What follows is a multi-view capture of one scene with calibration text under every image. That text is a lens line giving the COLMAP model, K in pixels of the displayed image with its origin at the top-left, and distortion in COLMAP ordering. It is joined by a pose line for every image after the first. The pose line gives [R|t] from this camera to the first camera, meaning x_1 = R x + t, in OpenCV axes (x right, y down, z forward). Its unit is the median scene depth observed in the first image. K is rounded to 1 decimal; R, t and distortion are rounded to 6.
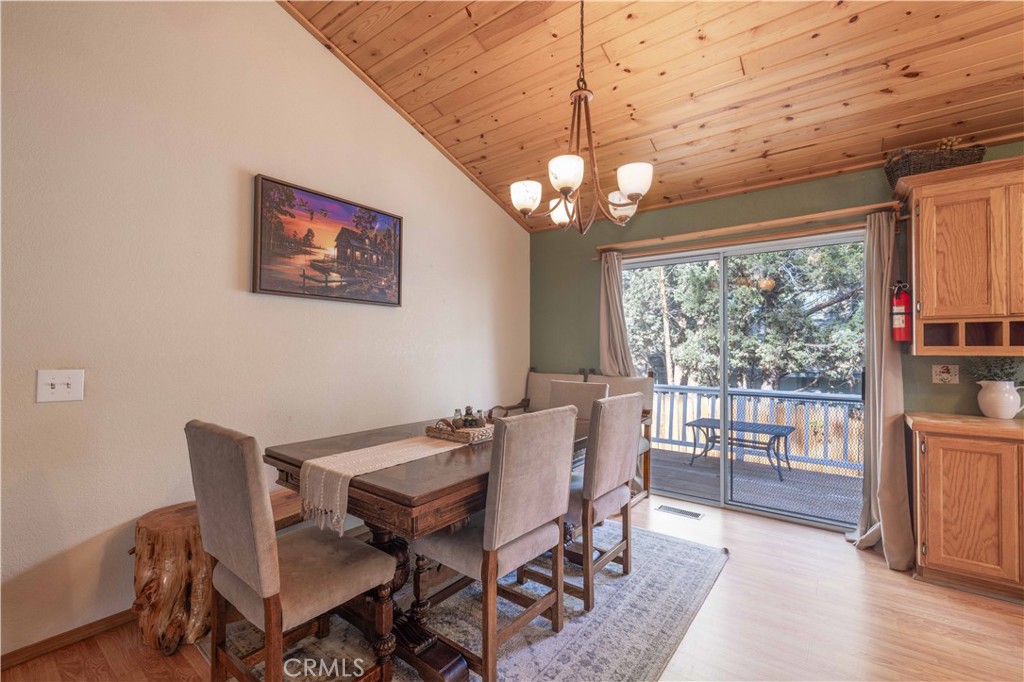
lens RADIAL K [[433.8, 0, 510.1], [0, 433.8, 343.8], [0, 0, 1]] dist [0.001293, -0.000239]
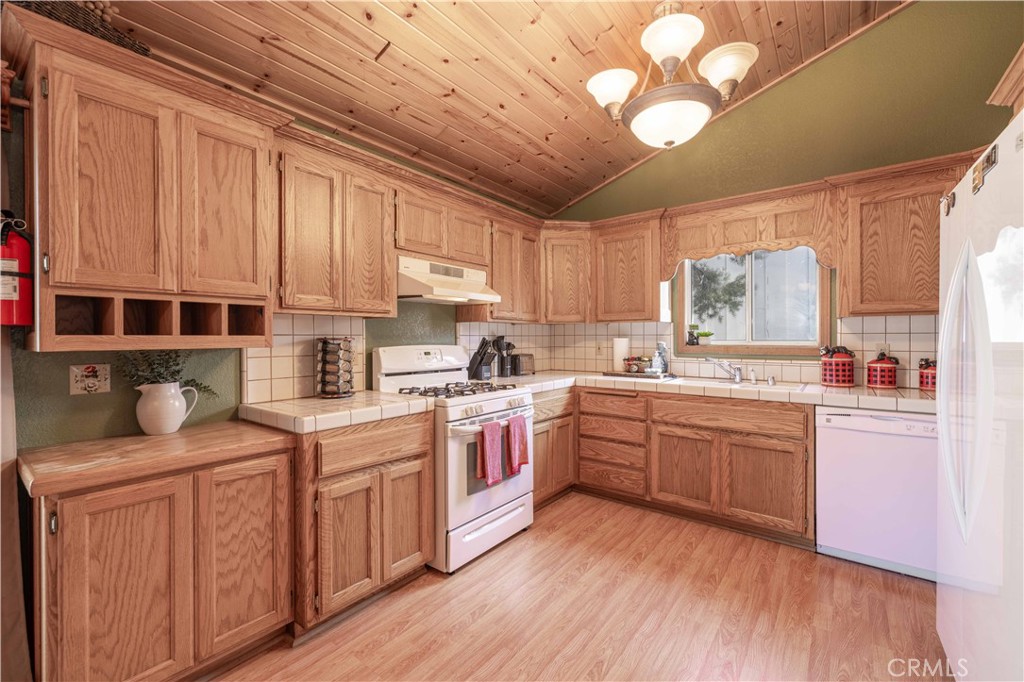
lens RADIAL K [[433.8, 0, 512.6], [0, 433.8, 339.1], [0, 0, 1]] dist [0.001293, -0.000239]
pose [[-0.002093, -0.004680, 0.999987, 0.402310], [-0.008547, 0.999953, 0.004662, 0.002994], [-0.999961, -0.008537, -0.002133, 0.423270]]
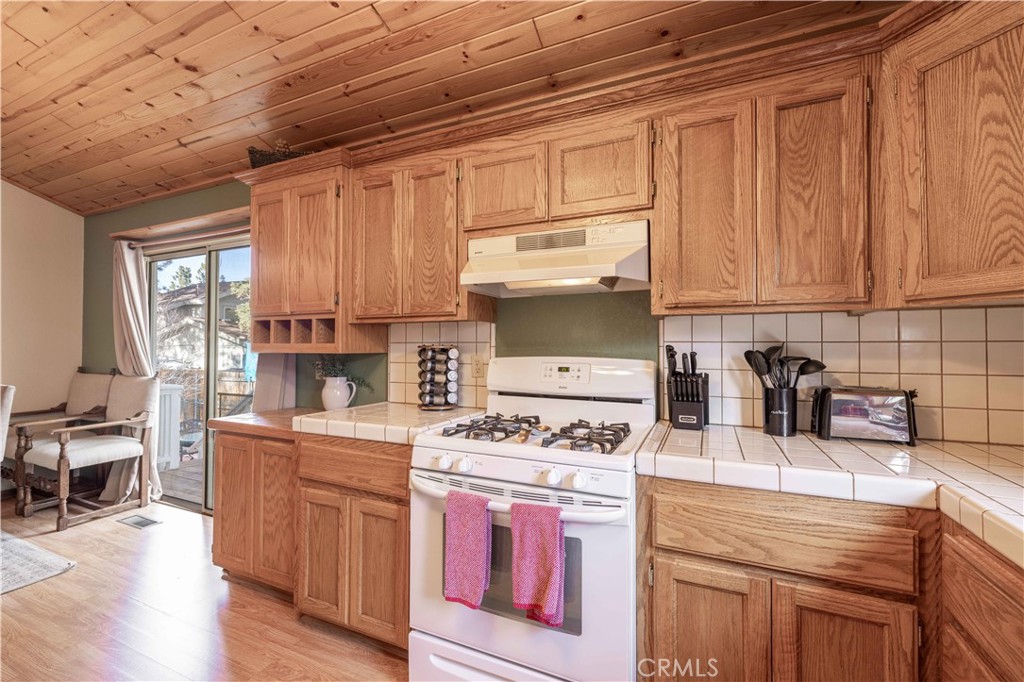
lens RADIAL K [[433.8, 0, 508.6], [0, 433.8, 340.1], [0, 0, 1]] dist [0.001293, -0.000239]
pose [[0.974869, 0.006768, 0.222674, 1.352322], [-0.004981, 0.999951, -0.008586, 0.003332], [-0.222721, 0.007261, 0.974855, -0.117215]]
